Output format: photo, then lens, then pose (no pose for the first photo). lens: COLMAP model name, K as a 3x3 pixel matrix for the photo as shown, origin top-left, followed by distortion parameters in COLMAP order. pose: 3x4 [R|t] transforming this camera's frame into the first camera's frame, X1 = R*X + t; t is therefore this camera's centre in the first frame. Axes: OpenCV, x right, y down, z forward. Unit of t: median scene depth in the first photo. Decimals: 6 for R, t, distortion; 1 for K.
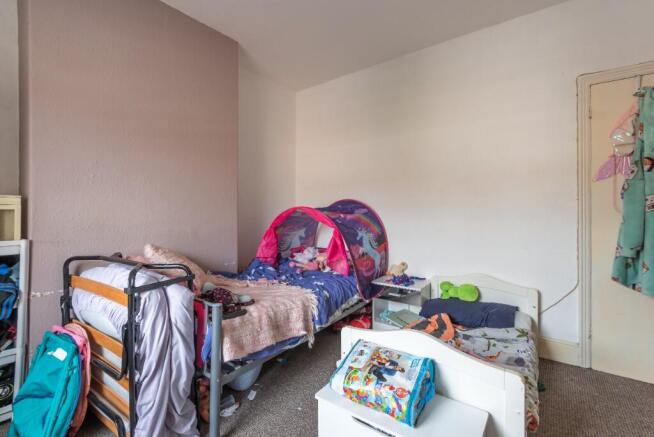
lens RADIAL K [[293.9, 0, 326.0], [0, 293.9, 212.7], [0, 0, 1]] dist [0.015090, -0.006800]
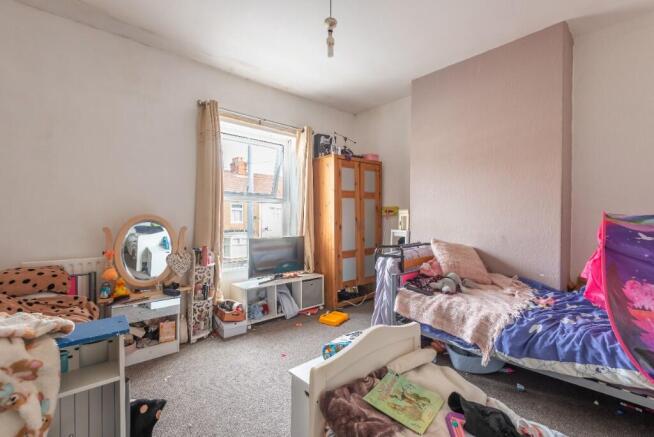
lens RADIAL K [[293.9, 0, 326.9], [0, 293.9, 217.8], [0, 0, 1]] dist [0.015090, -0.006800]
pose [[-0.223993, -0.004066, -0.974582, 0.711561], [-0.009248, 0.999955, -0.002047, 0.001199], [0.974547, 0.008554, -0.224021, 0.538782]]
